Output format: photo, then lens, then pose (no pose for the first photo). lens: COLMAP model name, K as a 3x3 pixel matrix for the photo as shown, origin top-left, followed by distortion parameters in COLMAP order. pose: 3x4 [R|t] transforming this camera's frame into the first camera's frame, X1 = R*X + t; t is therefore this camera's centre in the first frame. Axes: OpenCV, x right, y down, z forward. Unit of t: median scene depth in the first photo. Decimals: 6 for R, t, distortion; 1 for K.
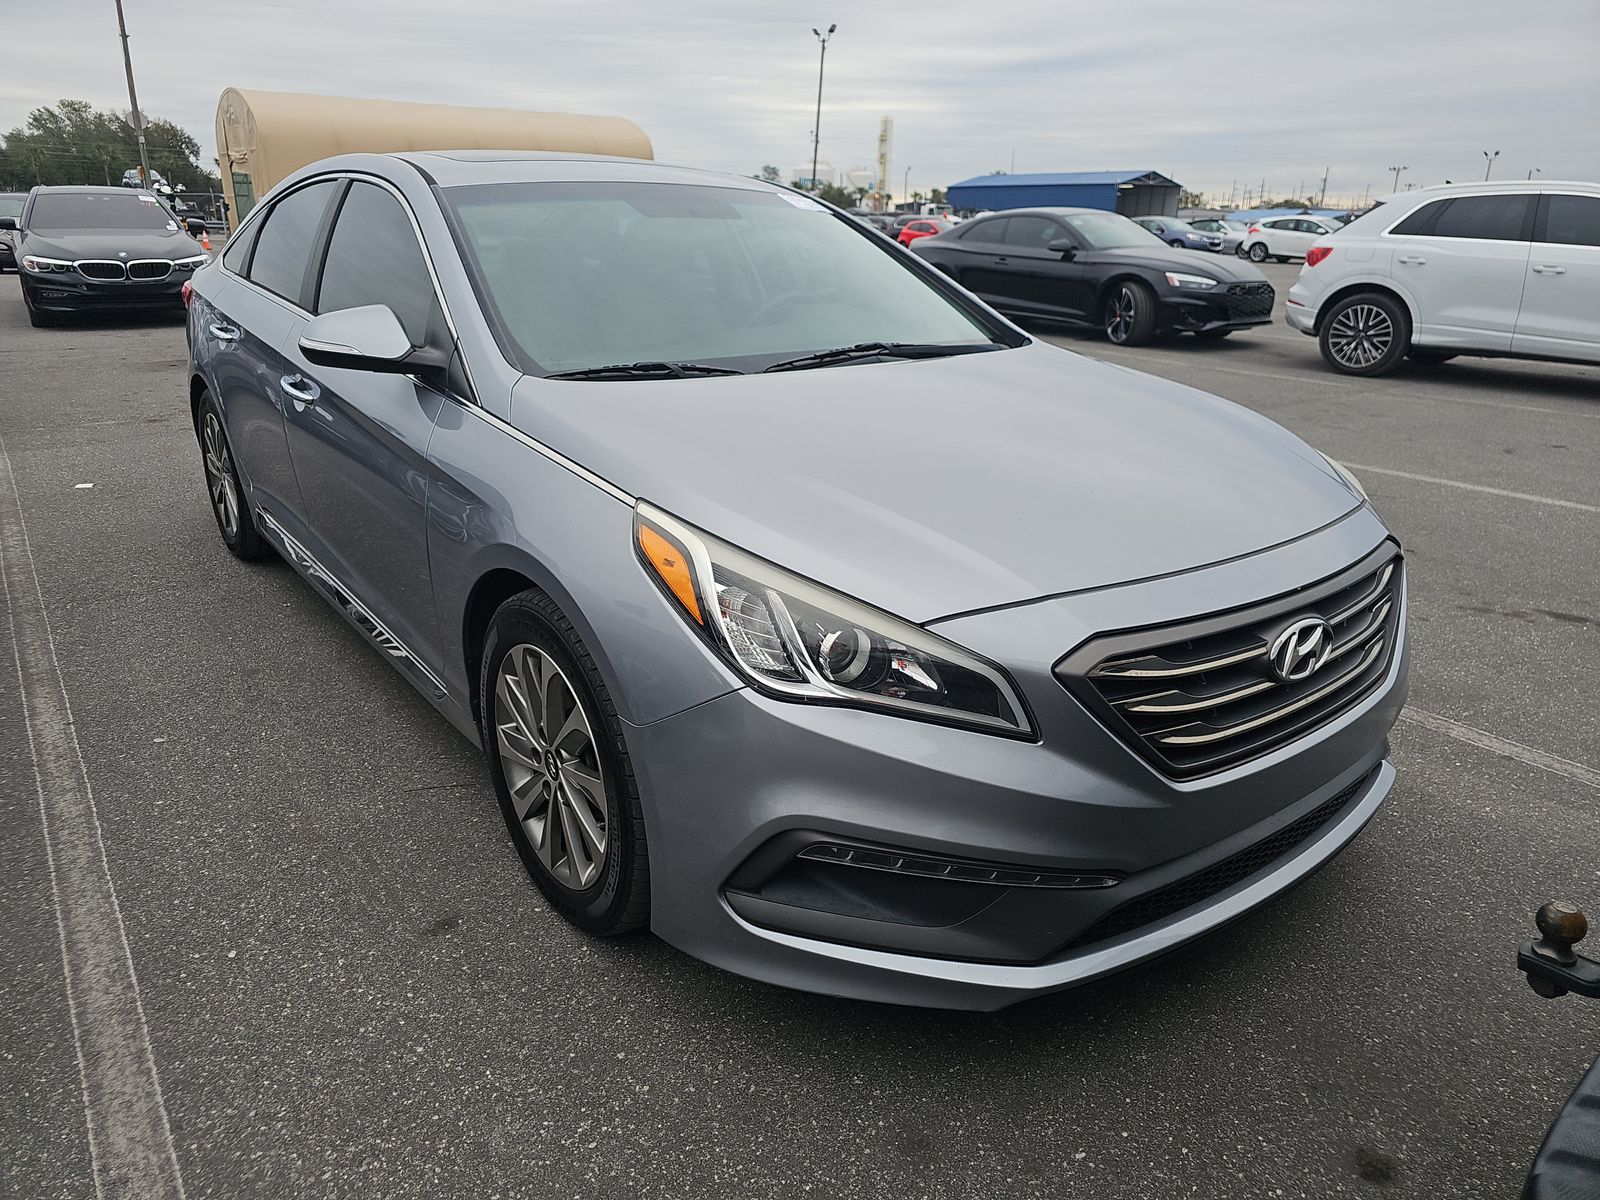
lens RADIAL K [[1062.6, 0, 800.0], [0, 1062.6, 600.0], [0, 0, 1]] dist [0.059757, -0.043776]
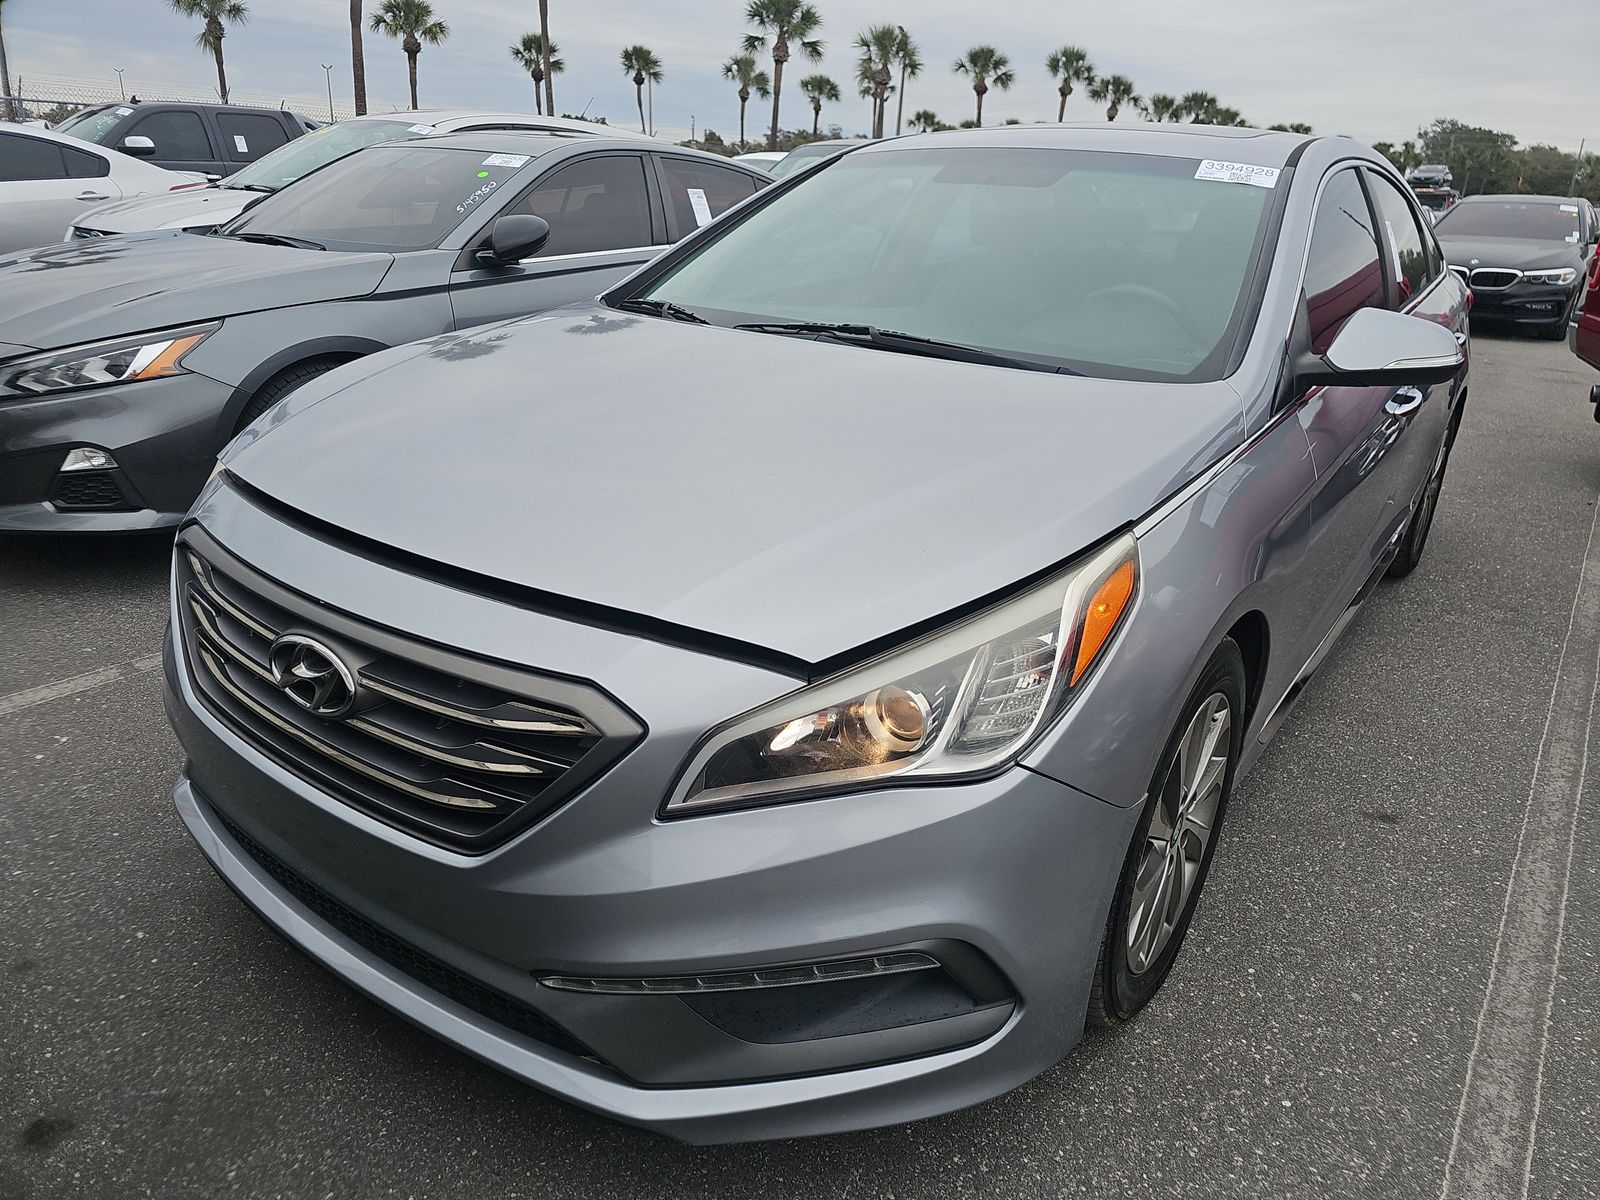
lens RADIAL K [[1060.9, 0, 800.0], [0, 1060.9, 600.0], [0, 0, 1]] dist [0.020945, -0.017571]
pose [[0.272859, 0.348516, -0.896708, 0.198220], [-0.359121, 0.901600, 0.241141, -0.052194], [0.892513, 0.256229, 0.371169, 0.159945]]
